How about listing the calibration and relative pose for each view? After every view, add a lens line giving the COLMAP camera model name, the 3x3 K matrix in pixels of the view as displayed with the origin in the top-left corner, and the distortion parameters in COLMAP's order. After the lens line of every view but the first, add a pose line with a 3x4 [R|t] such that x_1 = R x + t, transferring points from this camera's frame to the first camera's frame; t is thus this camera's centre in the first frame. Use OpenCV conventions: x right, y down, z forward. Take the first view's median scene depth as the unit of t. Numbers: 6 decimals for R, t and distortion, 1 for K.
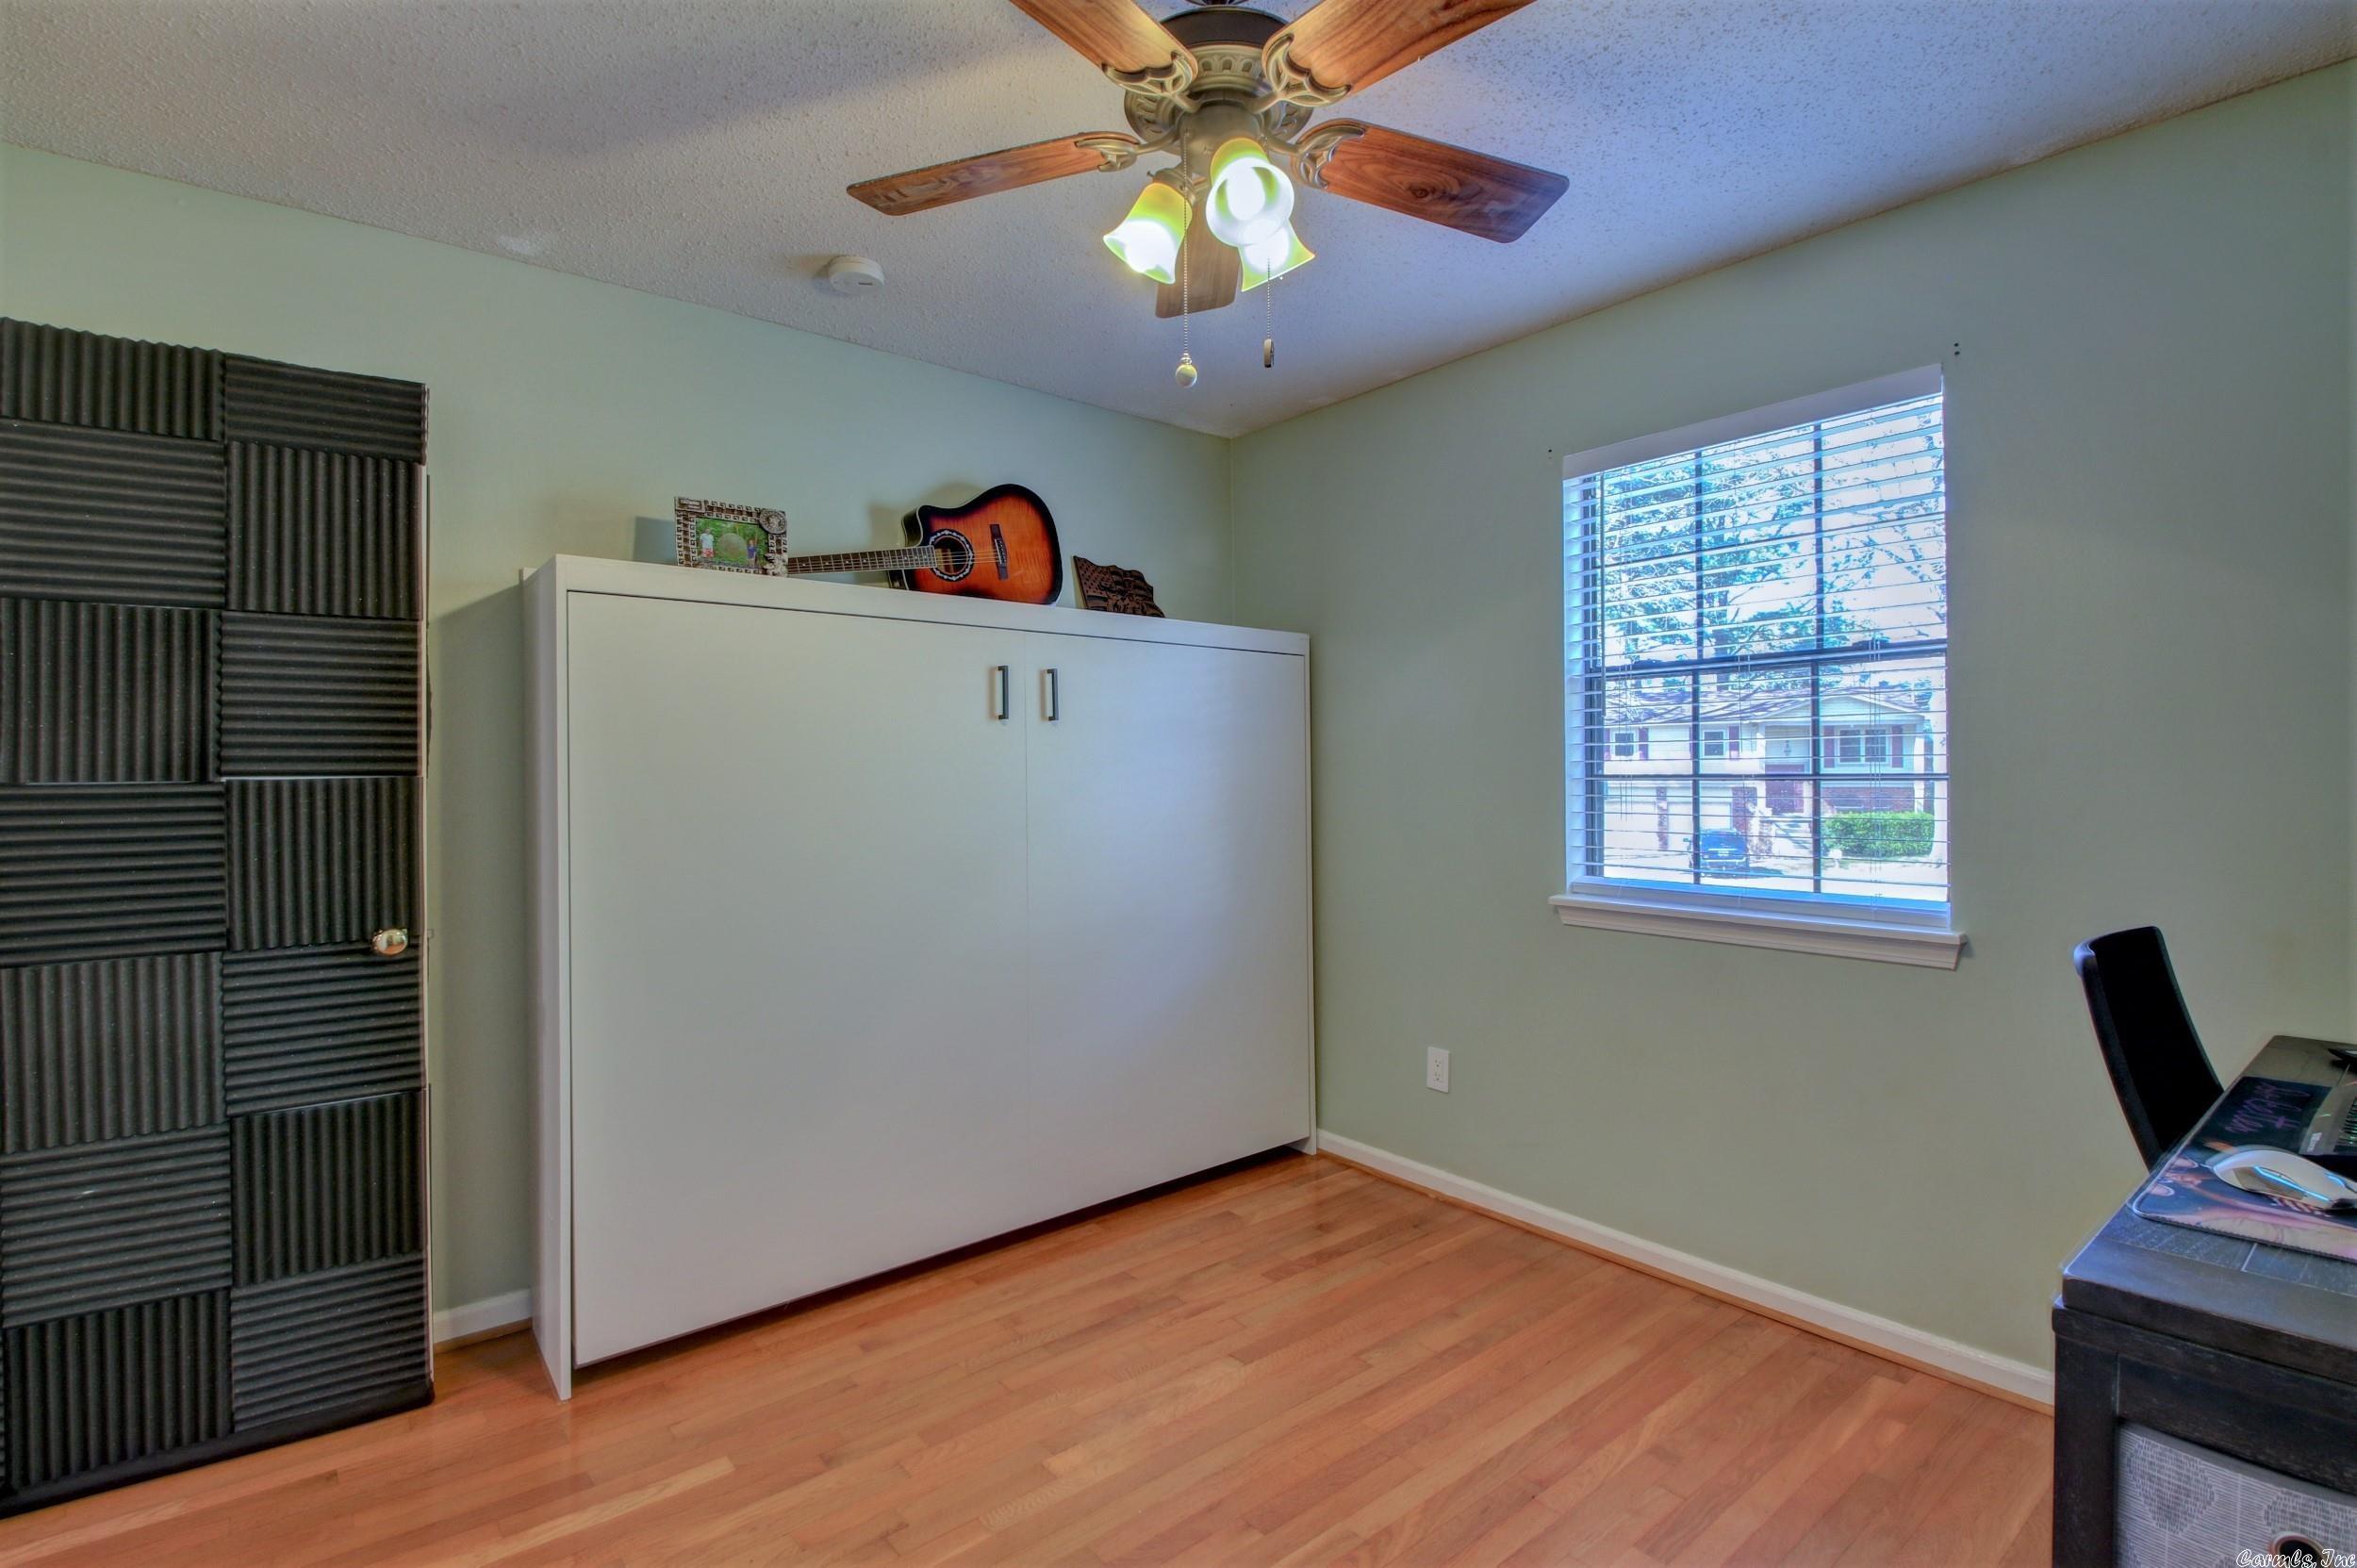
lens RADIAL K [[1092.3, 0, 1176.5], [0, 1092.3, 772.3], [0, 0, 1]] dist [0.025703, -0.030622]
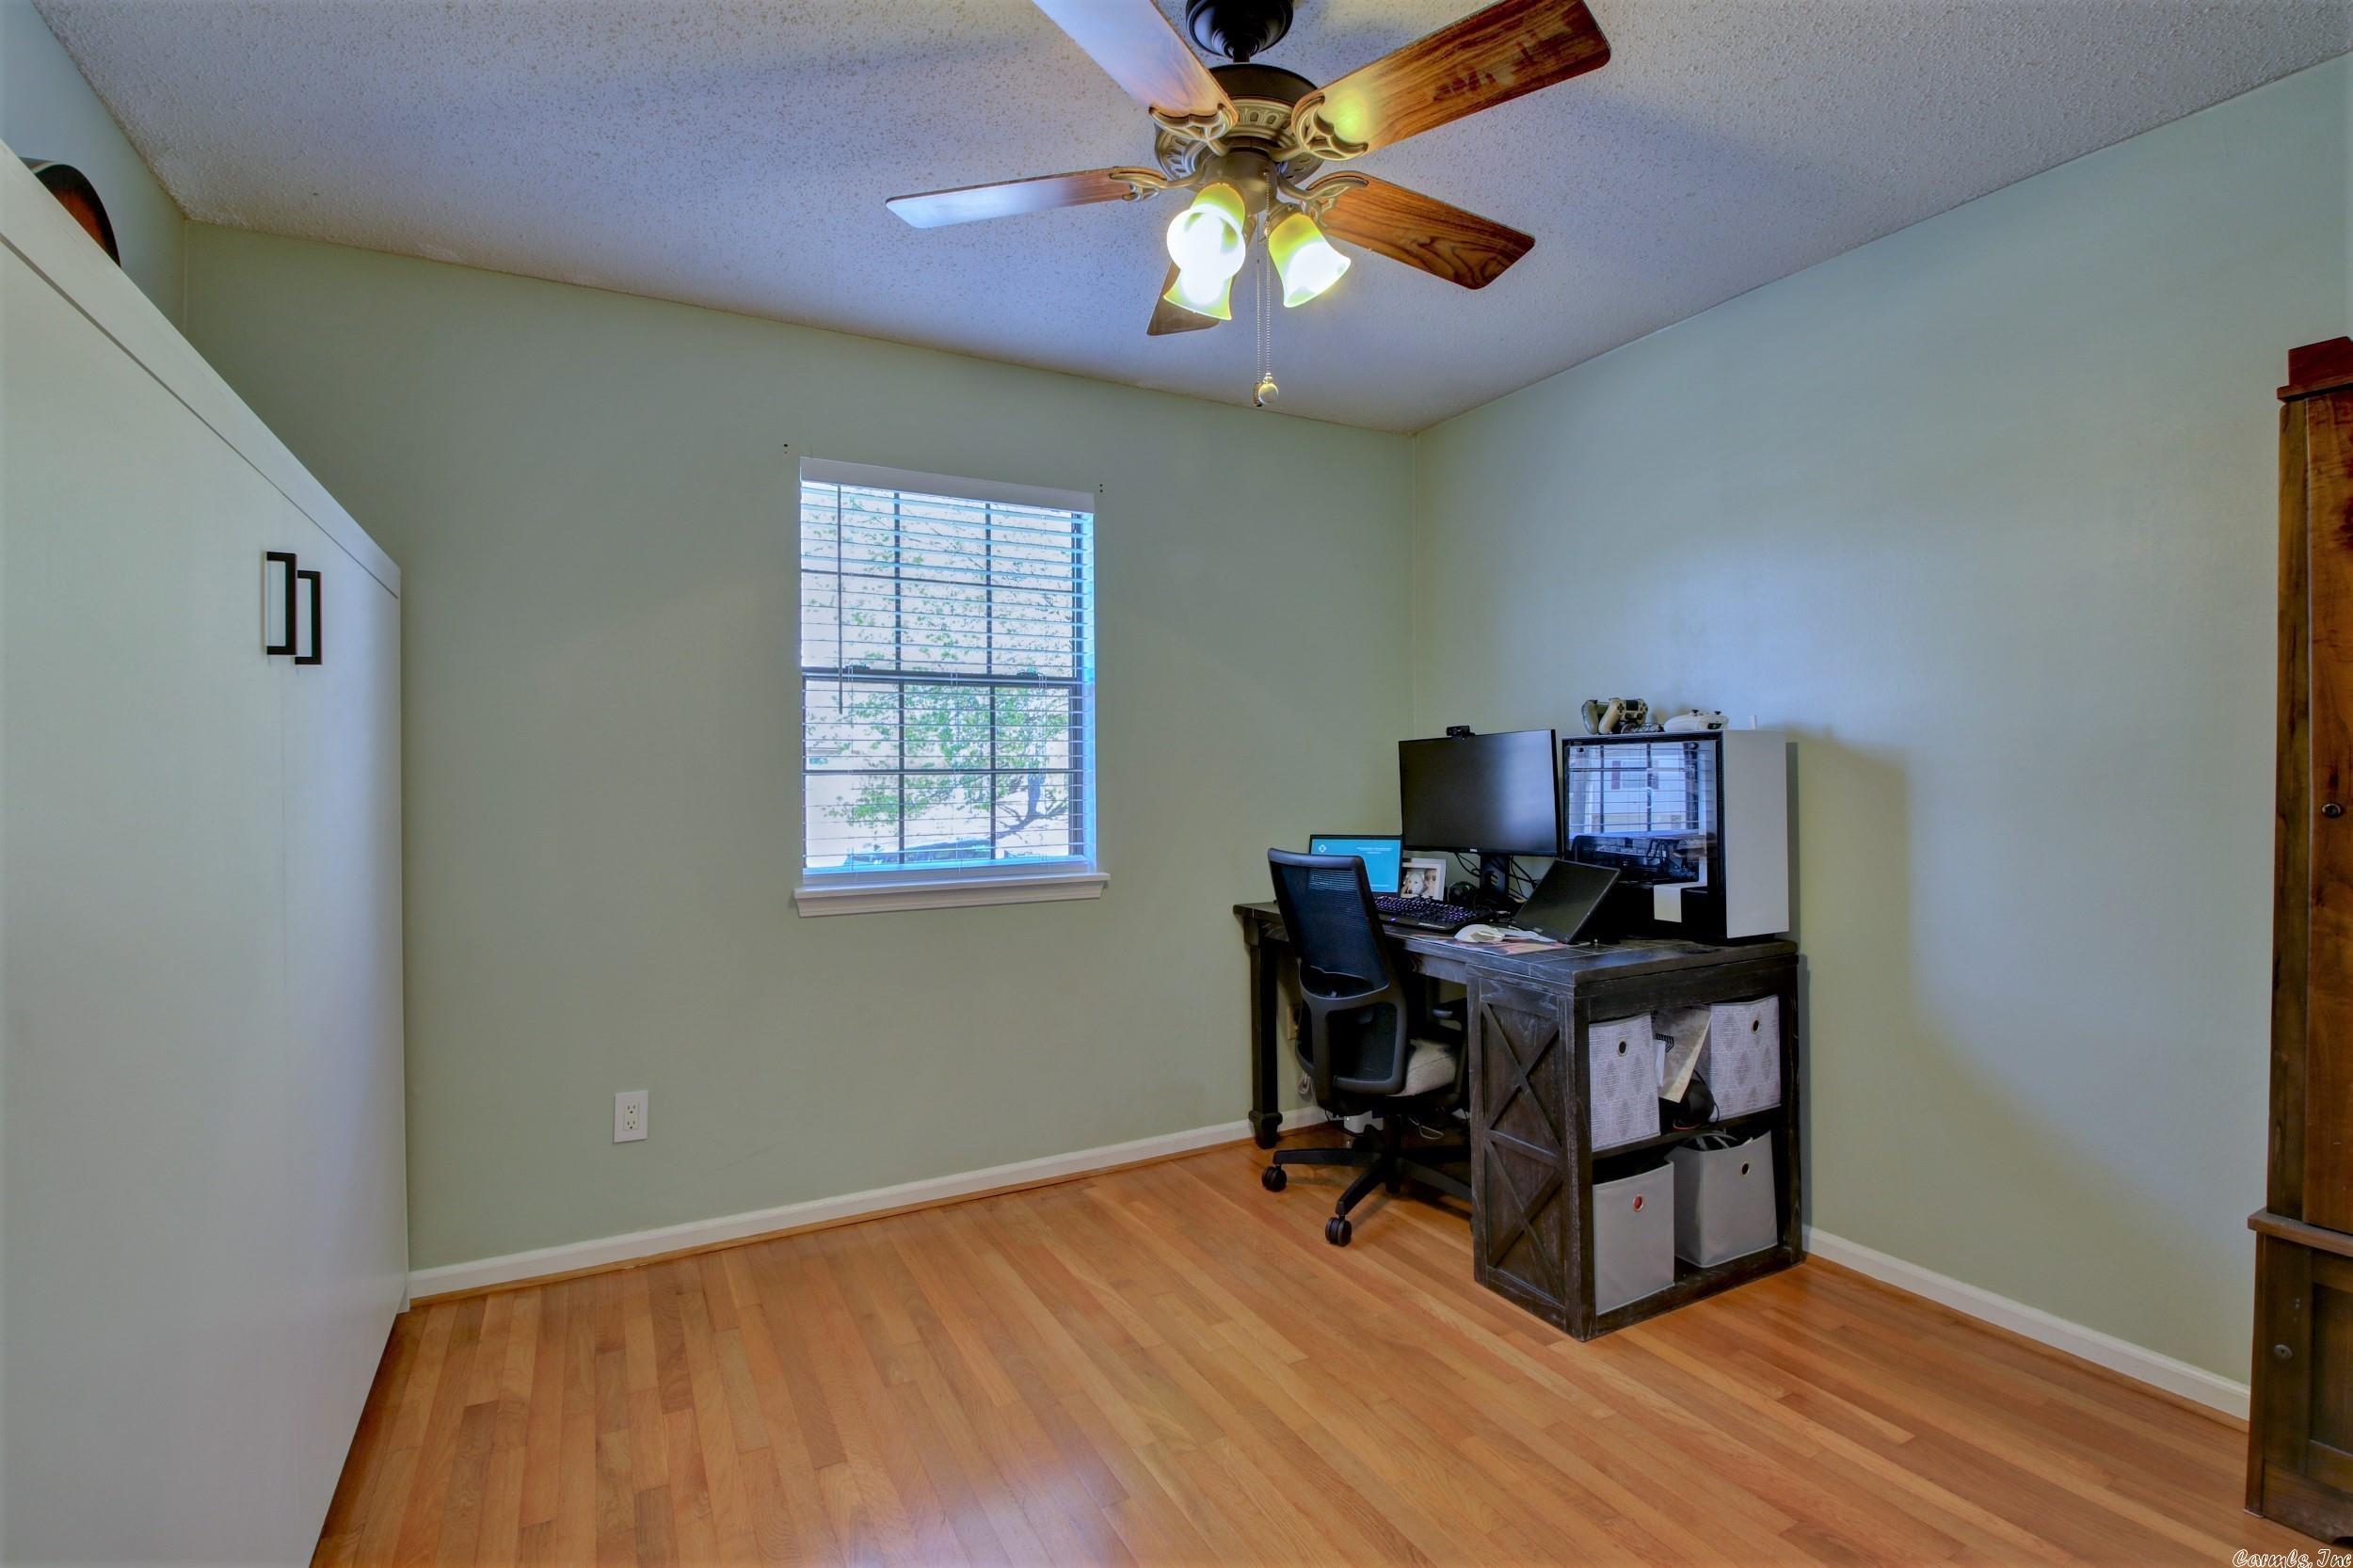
lens RADIAL K [[1090.4, 0, 1174.5], [0, 1090.4, 772.3], [0, 0, 1]] dist [0.025703, -0.030622]
pose [[0.200094, 0.007682, 0.979747, -0.659416], [0.002993, 0.999960, -0.008452, 0.016474], [-0.979772, 0.004623, 0.200063, 0.534033]]
